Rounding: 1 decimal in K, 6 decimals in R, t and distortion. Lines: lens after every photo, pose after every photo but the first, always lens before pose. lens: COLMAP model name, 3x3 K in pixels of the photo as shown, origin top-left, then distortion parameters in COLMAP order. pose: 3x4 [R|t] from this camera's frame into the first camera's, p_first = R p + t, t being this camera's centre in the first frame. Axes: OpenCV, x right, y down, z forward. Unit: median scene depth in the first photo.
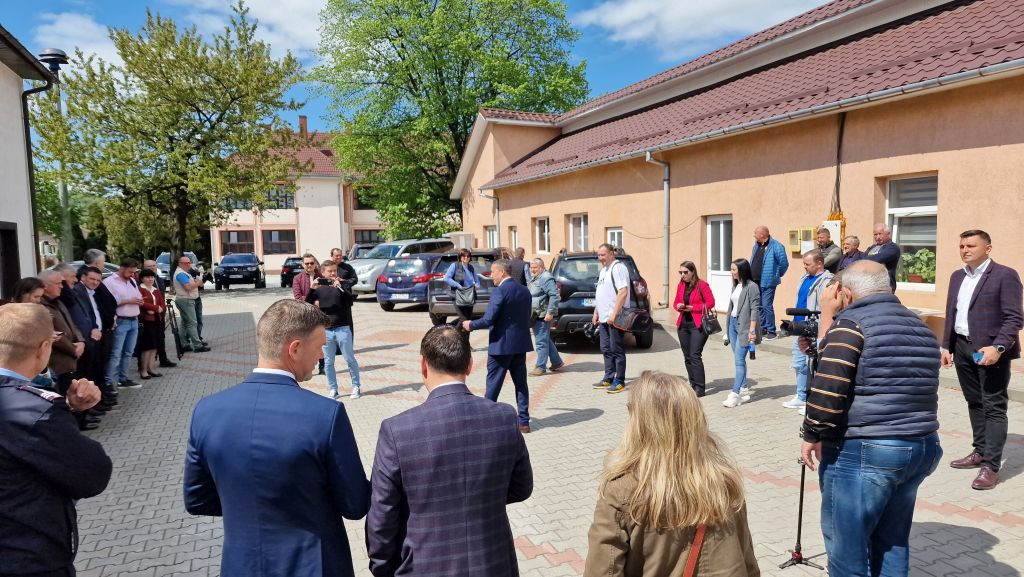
lens RADIAL K [[686.1, 0, 484.0], [0, 686.1, 288.9], [0, 0, 1]] dist [0.096054, 0.000565]
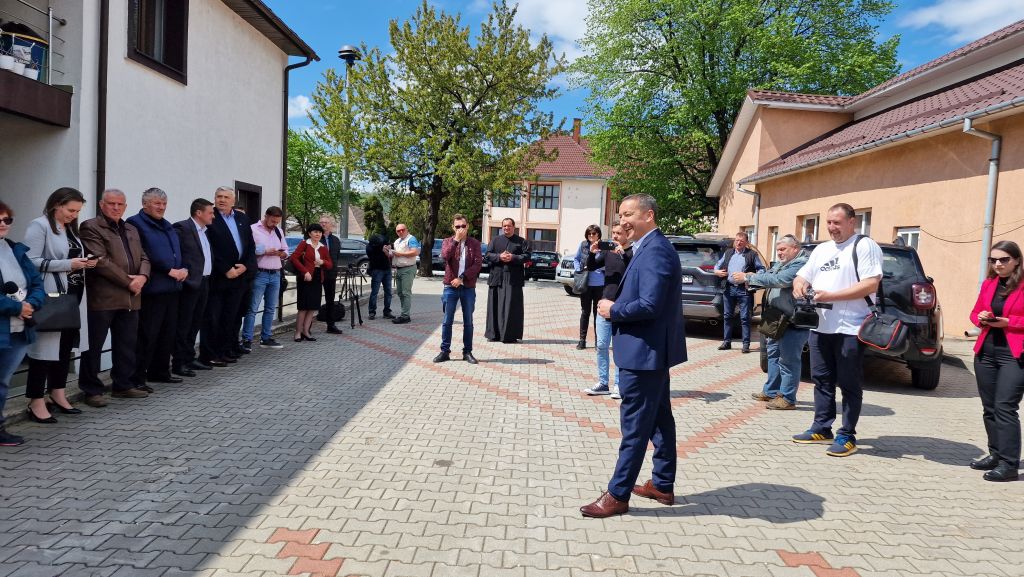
lens RADIAL K [[678.8, 0, 513.8], [0, 678.8, 278.7], [0, 0, 1]] dist [0.091360, -0.081673]
pose [[0.934067, 0.089090, -0.345807, 0.039951], [-0.099858, 0.994911, -0.013413, 0.013562], [0.342852, 0.047060, 0.938210, 0.111449]]
